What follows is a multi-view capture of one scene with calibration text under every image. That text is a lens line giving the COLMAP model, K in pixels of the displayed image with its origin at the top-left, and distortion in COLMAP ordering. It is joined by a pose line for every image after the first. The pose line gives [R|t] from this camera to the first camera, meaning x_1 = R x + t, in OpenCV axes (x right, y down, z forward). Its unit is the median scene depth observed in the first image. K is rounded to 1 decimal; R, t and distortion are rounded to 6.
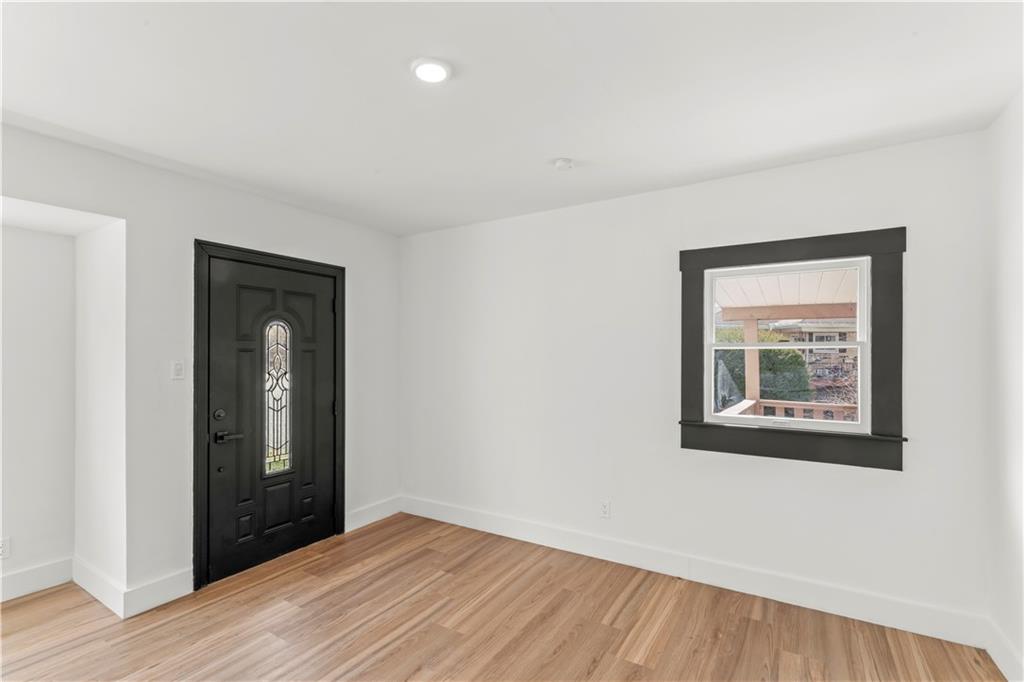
lens RADIAL K [[475.7, 0, 517.6], [0, 475.7, 356.0], [0, 0, 1]] dist [0.012844, 0.000204]
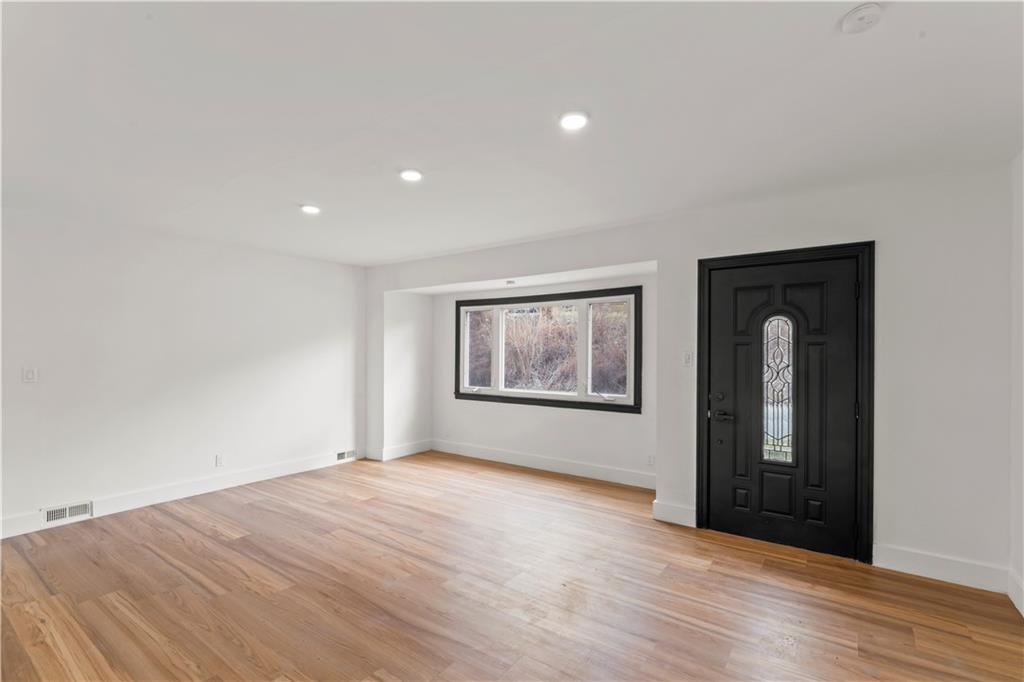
lens RADIAL K [[475.7, 0, 498.5], [0, 475.7, 353.0], [0, 0, 1]] dist [0.012844, 0.000204]
pose [[-0.082358, 0.007562, -0.996574, 0.584494], [-0.000700, 0.999971, 0.007645, 0.000471], [0.996603, 0.001327, -0.082350, 0.487803]]
